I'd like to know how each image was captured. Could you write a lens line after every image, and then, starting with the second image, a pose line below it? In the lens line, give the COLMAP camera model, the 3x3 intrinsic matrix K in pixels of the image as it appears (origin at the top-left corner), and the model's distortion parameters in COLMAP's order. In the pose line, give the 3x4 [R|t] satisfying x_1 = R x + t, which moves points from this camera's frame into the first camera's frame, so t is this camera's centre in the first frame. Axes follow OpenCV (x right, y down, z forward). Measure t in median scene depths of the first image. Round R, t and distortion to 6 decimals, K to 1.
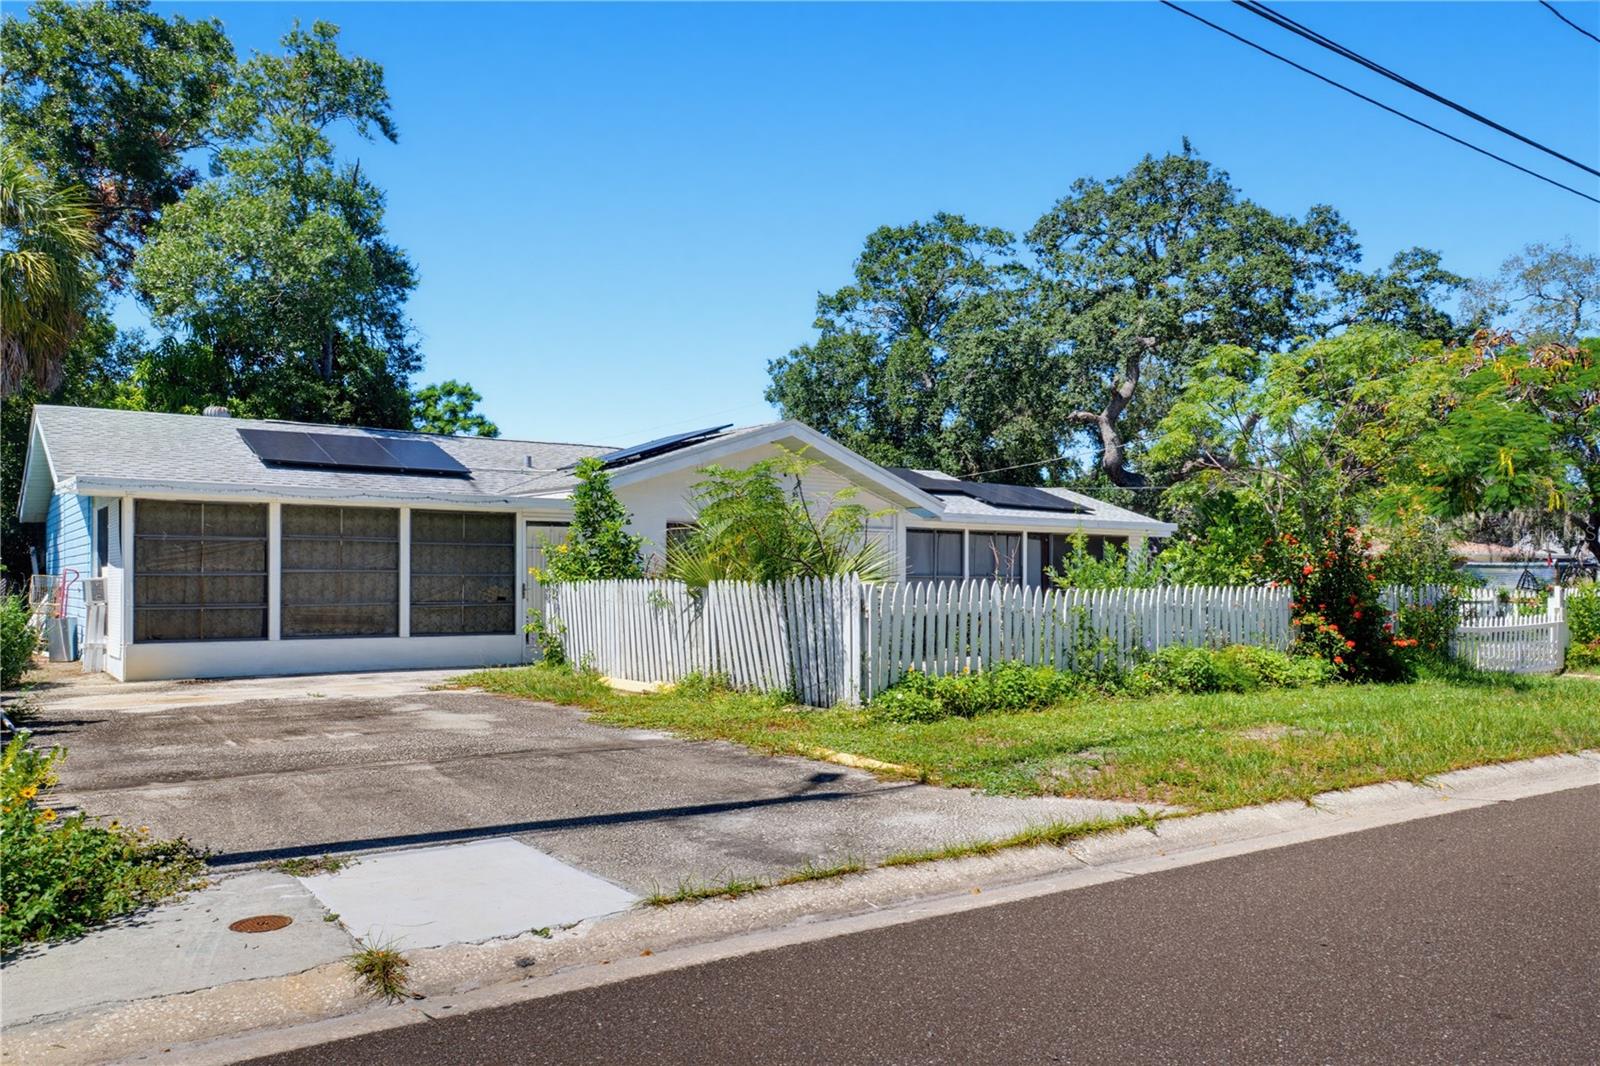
lens RADIAL K [[1193.5, 0, 800.4], [0, 1193.5, 571.3], [0, 0, 1]] dist [0.000174, -0.000936]
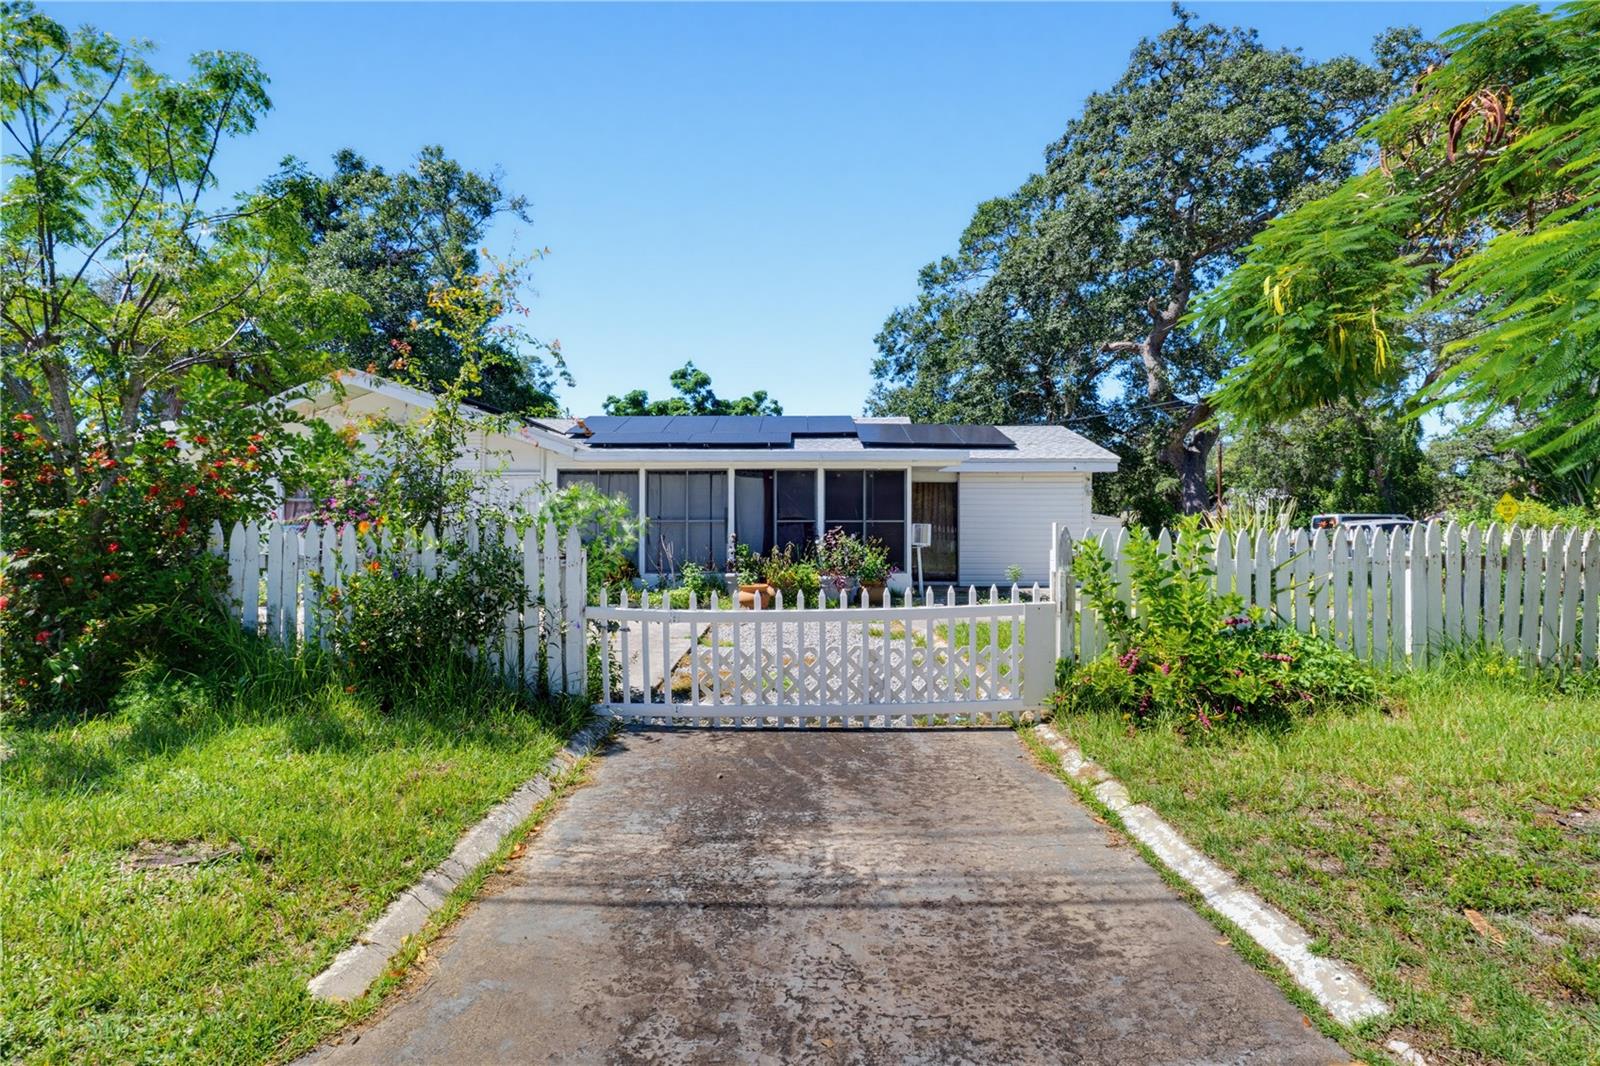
lens RADIAL K [[793.7, 0, 788.9], [0, 793.7, 539.1], [0, 0, 1]] dist [-0.043908, 0.007671]
pose [[0.812769, -0.004355, -0.582570, 0.801209], [0.011675, 0.999893, 0.008813, 0.020076], [0.582469, -0.013964, 0.812733, 0.779029]]
